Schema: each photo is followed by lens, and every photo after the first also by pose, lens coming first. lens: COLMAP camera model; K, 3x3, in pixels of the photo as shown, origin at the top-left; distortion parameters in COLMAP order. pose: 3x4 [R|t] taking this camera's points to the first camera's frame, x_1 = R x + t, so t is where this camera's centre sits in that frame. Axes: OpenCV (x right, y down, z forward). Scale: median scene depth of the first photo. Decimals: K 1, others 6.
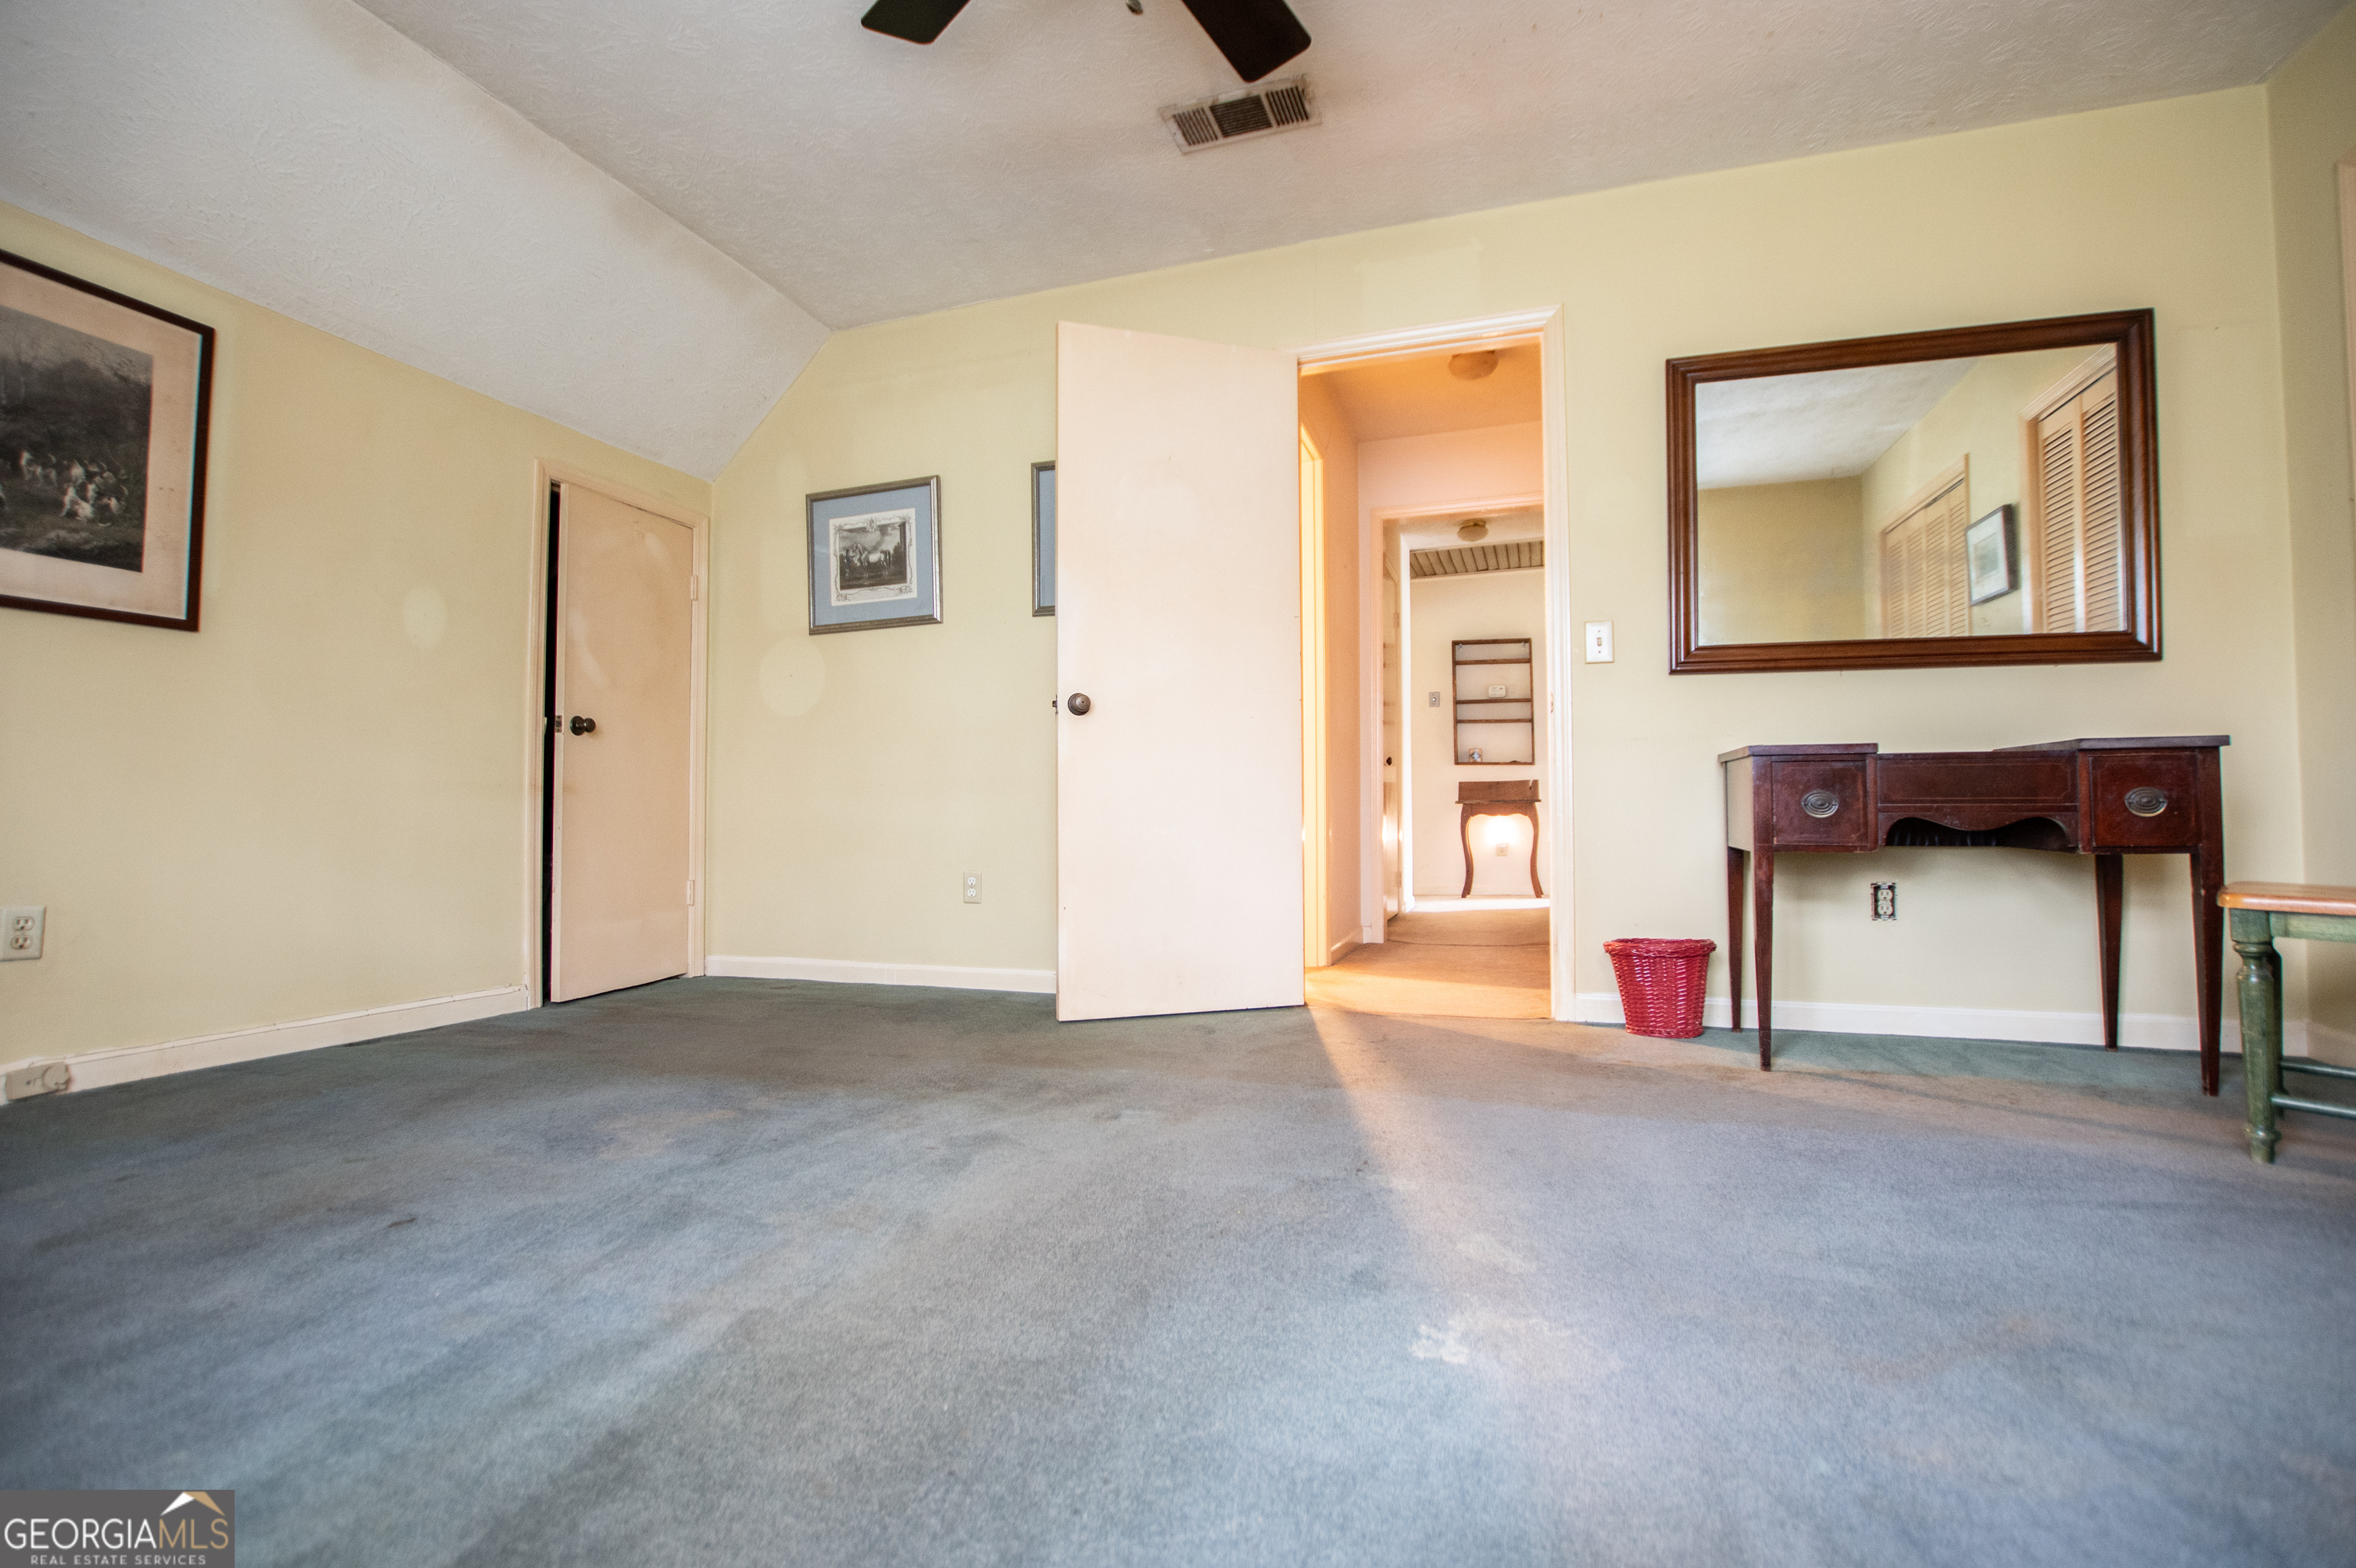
lens RADIAL K [[1049.5, 0, 1165.6], [0, 1049.5, 777.8], [0, 0, 1]] dist [-0.025694, 0.001559]
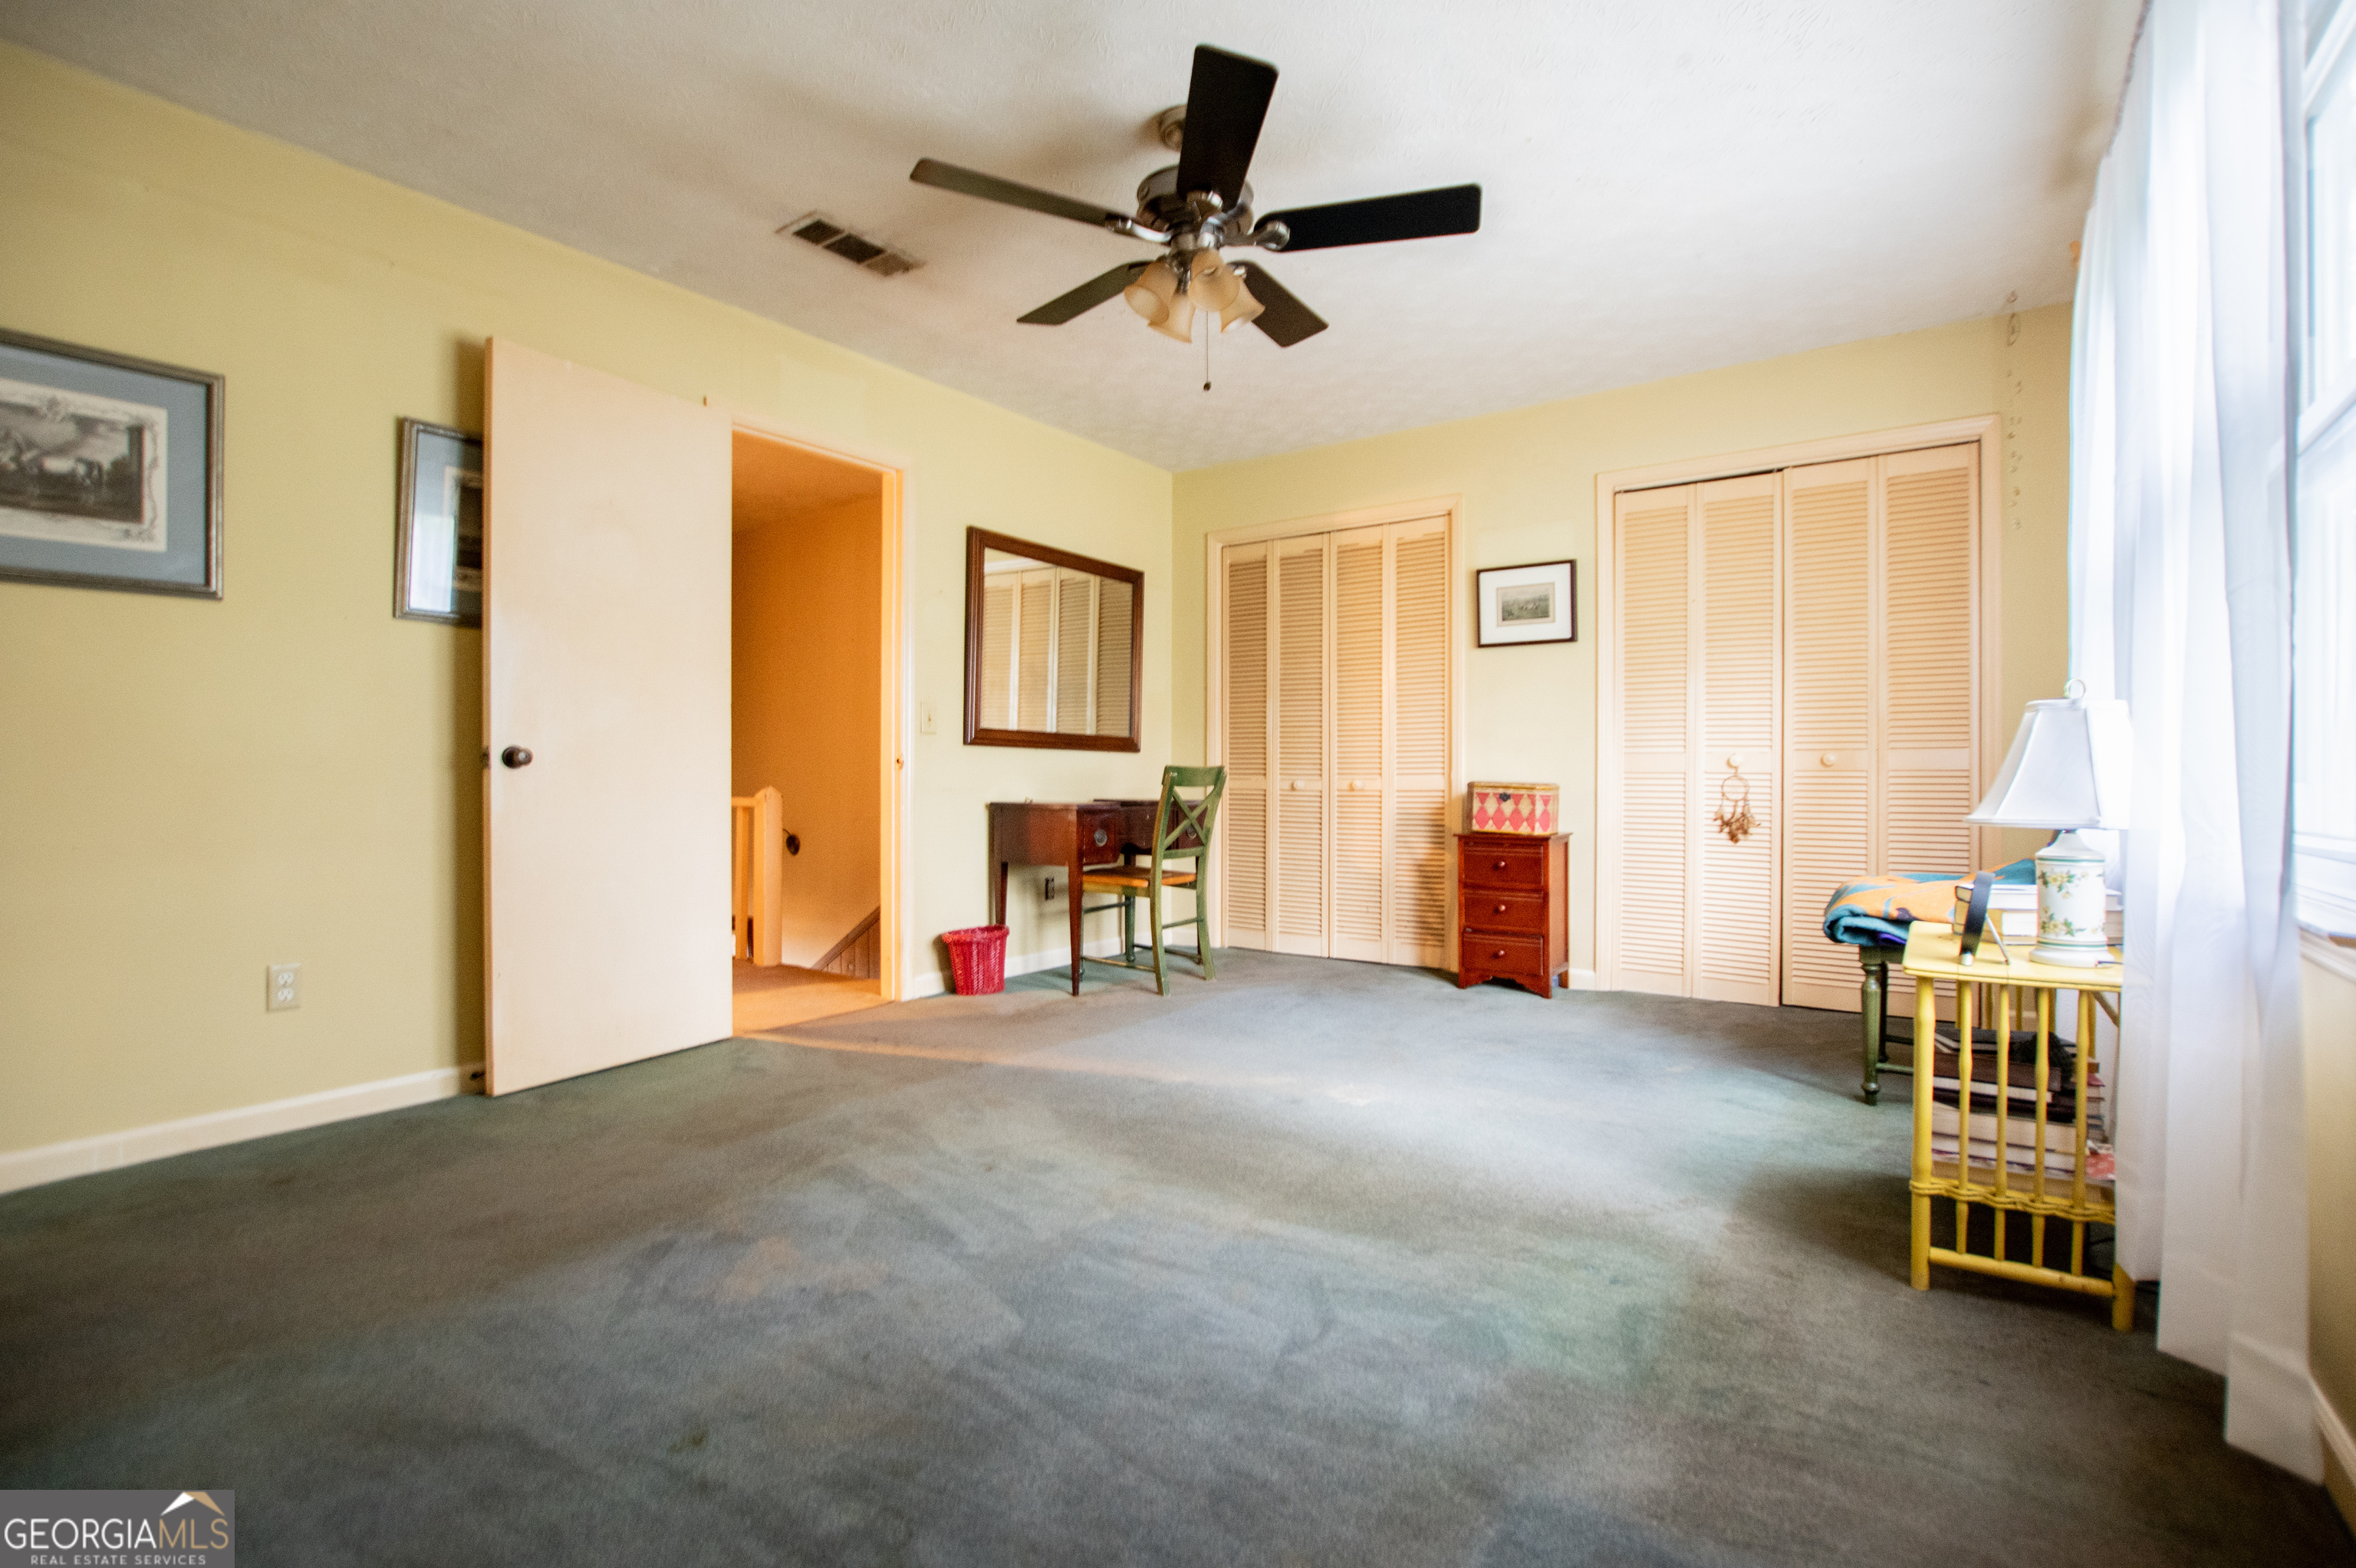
lens RADIAL K [[1085.2, 0, 1189.1], [0, 1085.2, 779.5], [0, 0, 1]] dist [-0.029189, 0.001354]
pose [[0.287076, 0.000596, 0.957908, -0.953280], [-0.031181, 0.999476, 0.008723, -0.082713], [-0.957400, -0.032373, 0.286944, 0.301743]]
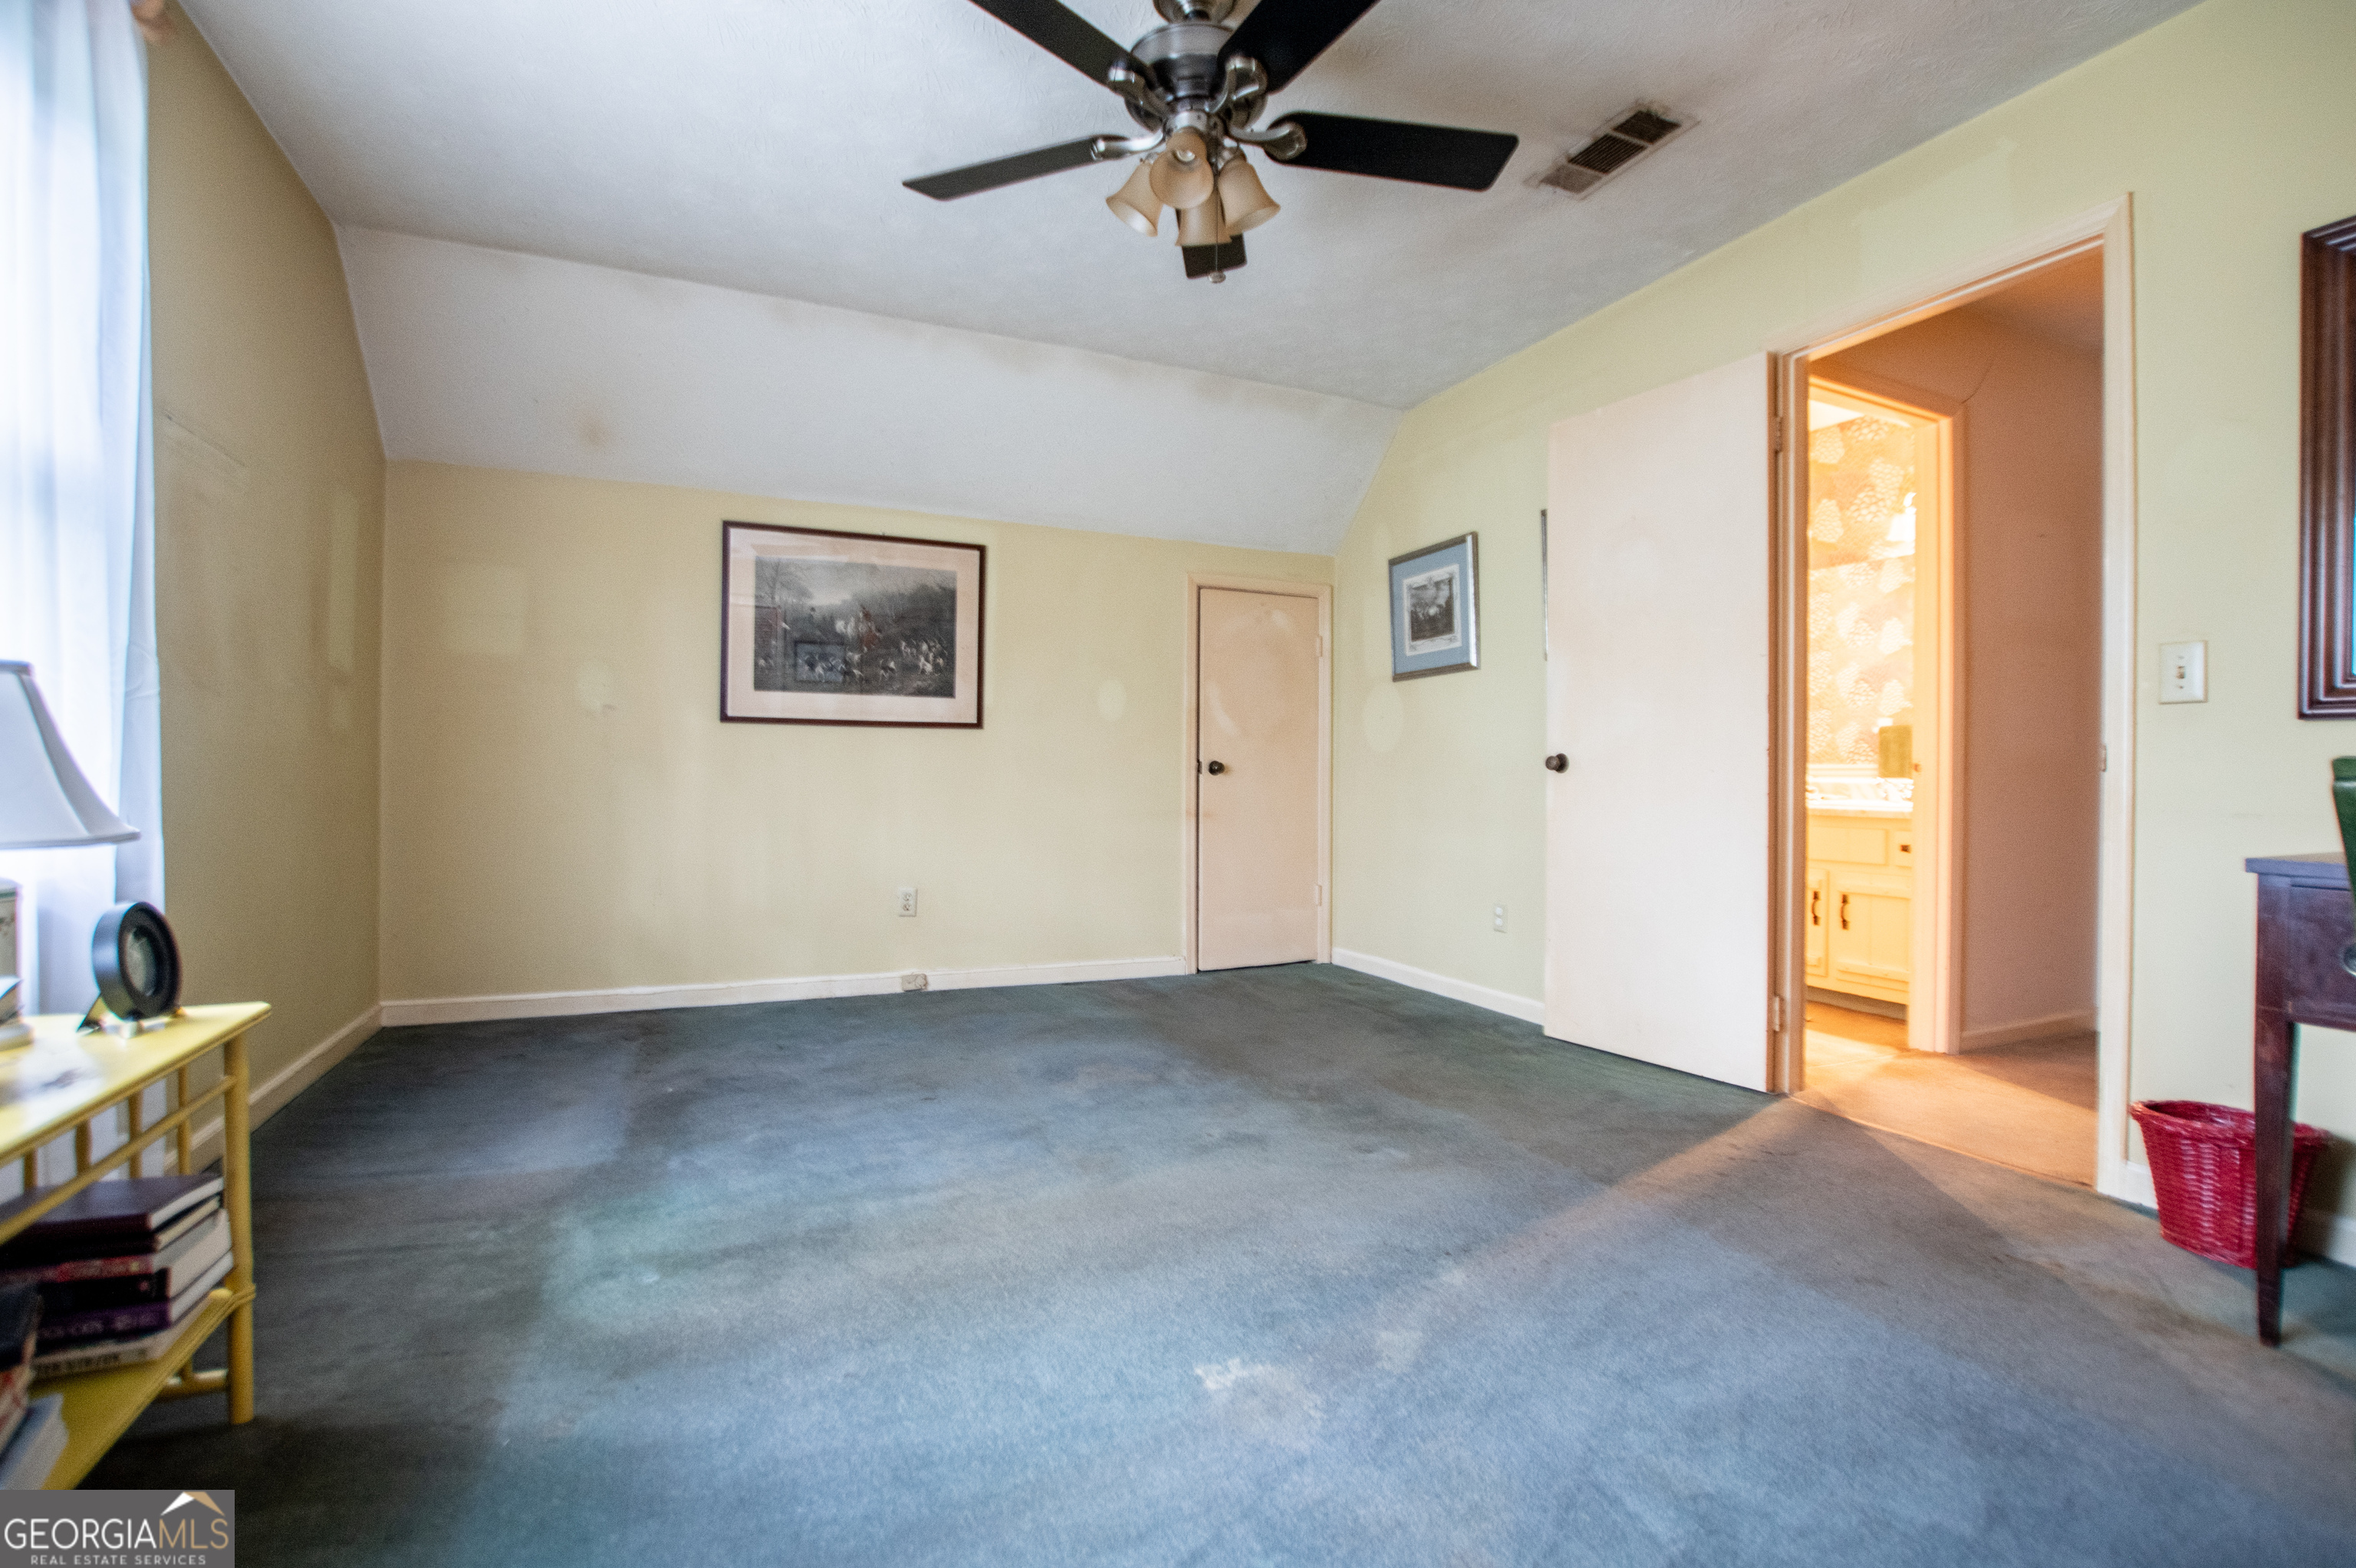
lens RADIAL K [[1049.5, 0, 1165.6], [0, 1049.5, 777.8], [0, 0, 1]] dist [-0.025694, 0.001559]
pose [[0.680891, 0.008119, -0.732340, 0.496501], [0.016623, 0.999510, 0.026537, -0.097079], [0.732196, -0.030243, 0.680422, 0.041957]]
